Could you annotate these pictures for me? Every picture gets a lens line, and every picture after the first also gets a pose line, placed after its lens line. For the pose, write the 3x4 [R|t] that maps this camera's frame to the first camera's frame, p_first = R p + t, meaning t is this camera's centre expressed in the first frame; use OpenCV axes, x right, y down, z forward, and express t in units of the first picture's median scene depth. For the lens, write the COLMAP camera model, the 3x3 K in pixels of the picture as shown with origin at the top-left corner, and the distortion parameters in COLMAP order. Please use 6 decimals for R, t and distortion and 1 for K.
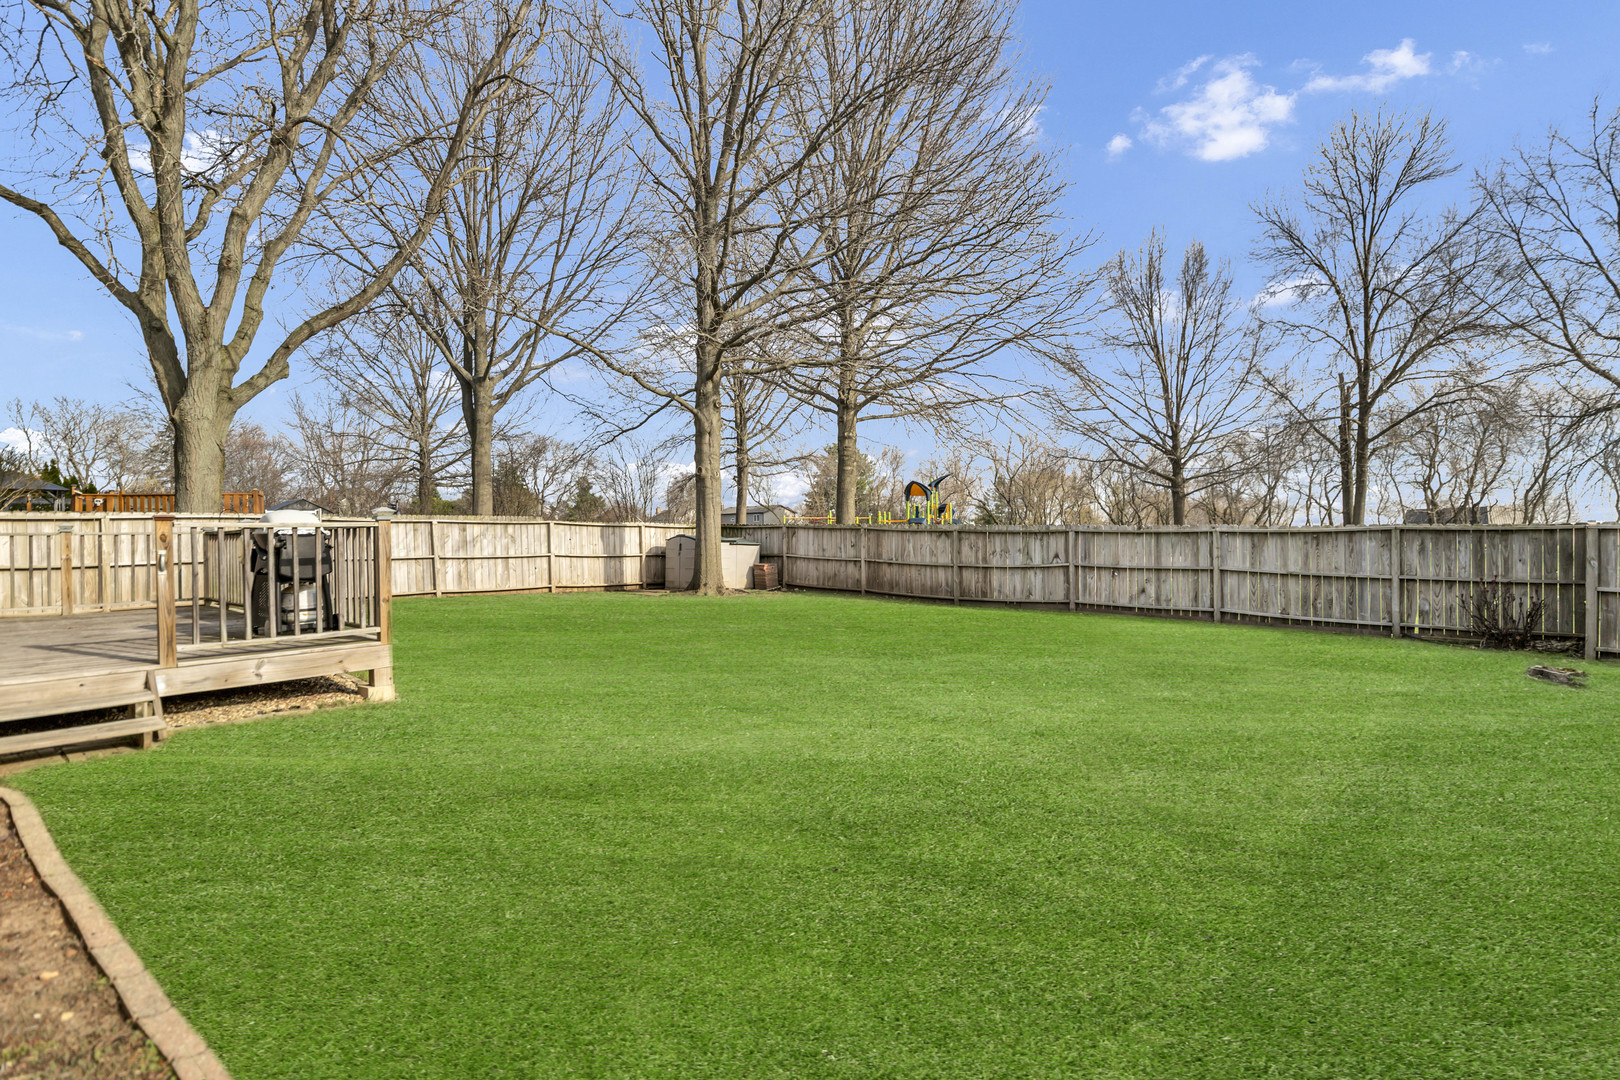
lens RADIAL K [[782.7, 0, 800.8], [0, 782.7, 537.0], [0, 0, 1]] dist [0.000834, -0.000225]
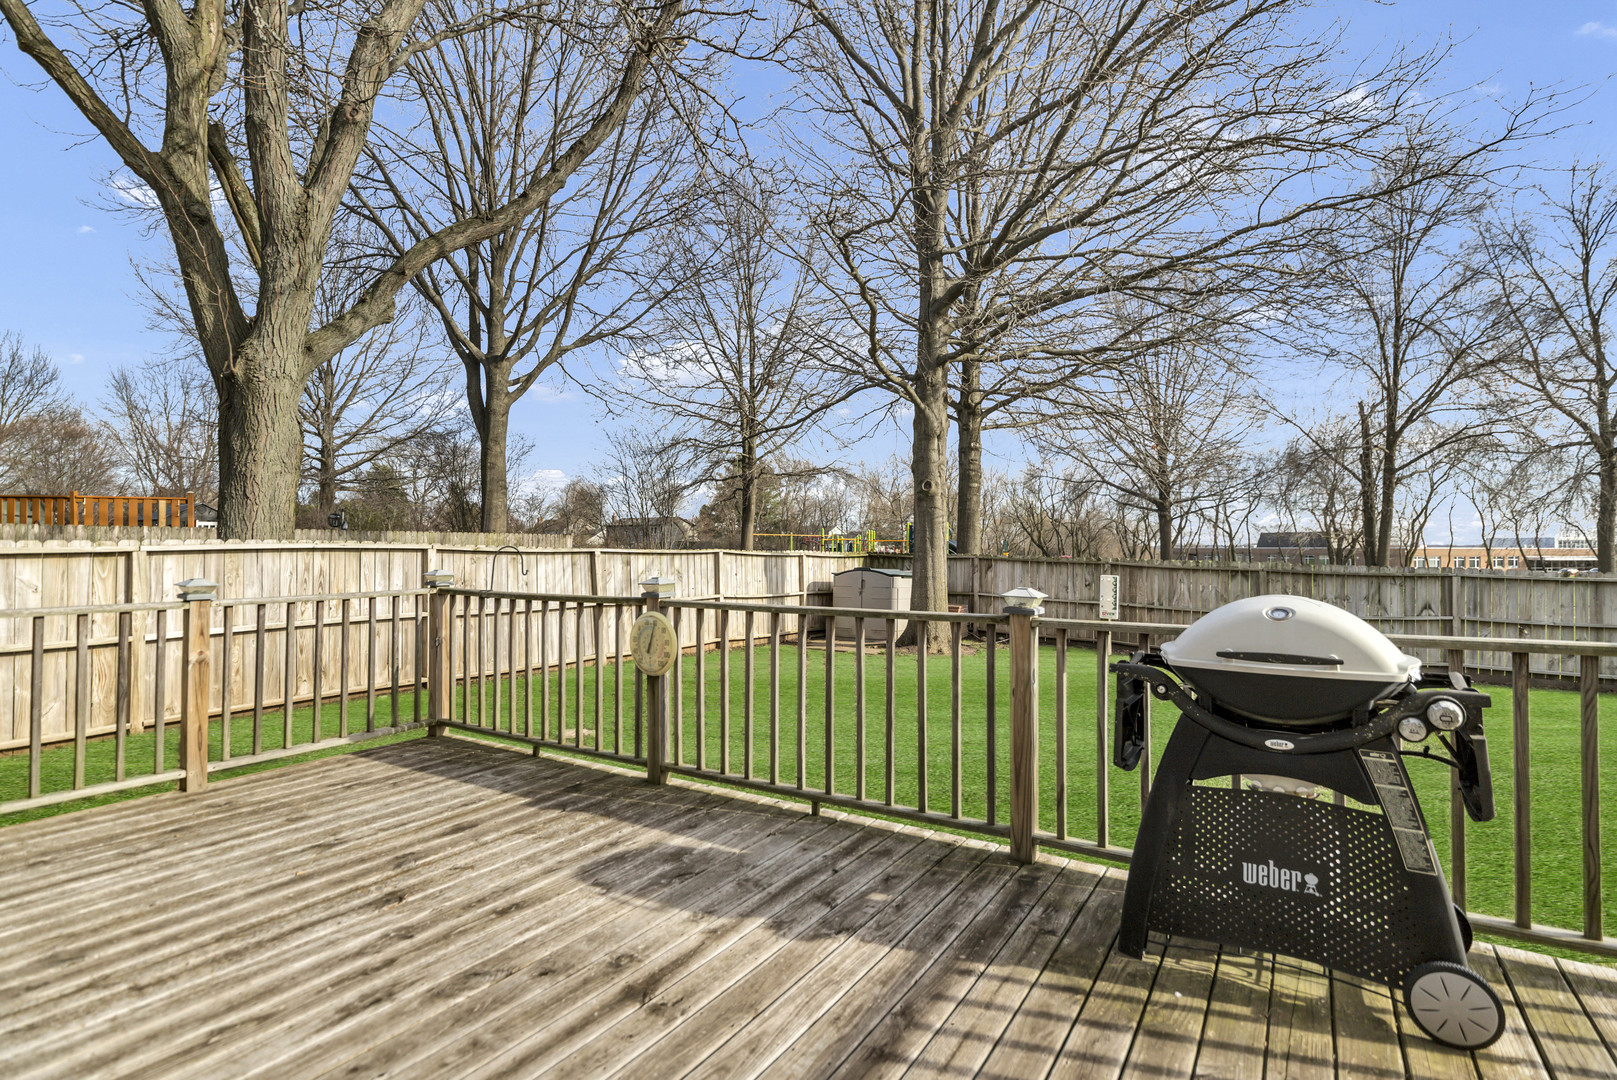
lens RADIAL K [[781.3, 0, 799.3], [0, 781.3, 537.0], [0, 0, 1]] dist [0.000834, -0.000225]
pose [[0.986175, 0.015892, 0.164946, -0.397539], [-0.013283, 0.999769, -0.016908, -0.022558], [-0.165176, 0.014483, 0.986158, 0.300798]]
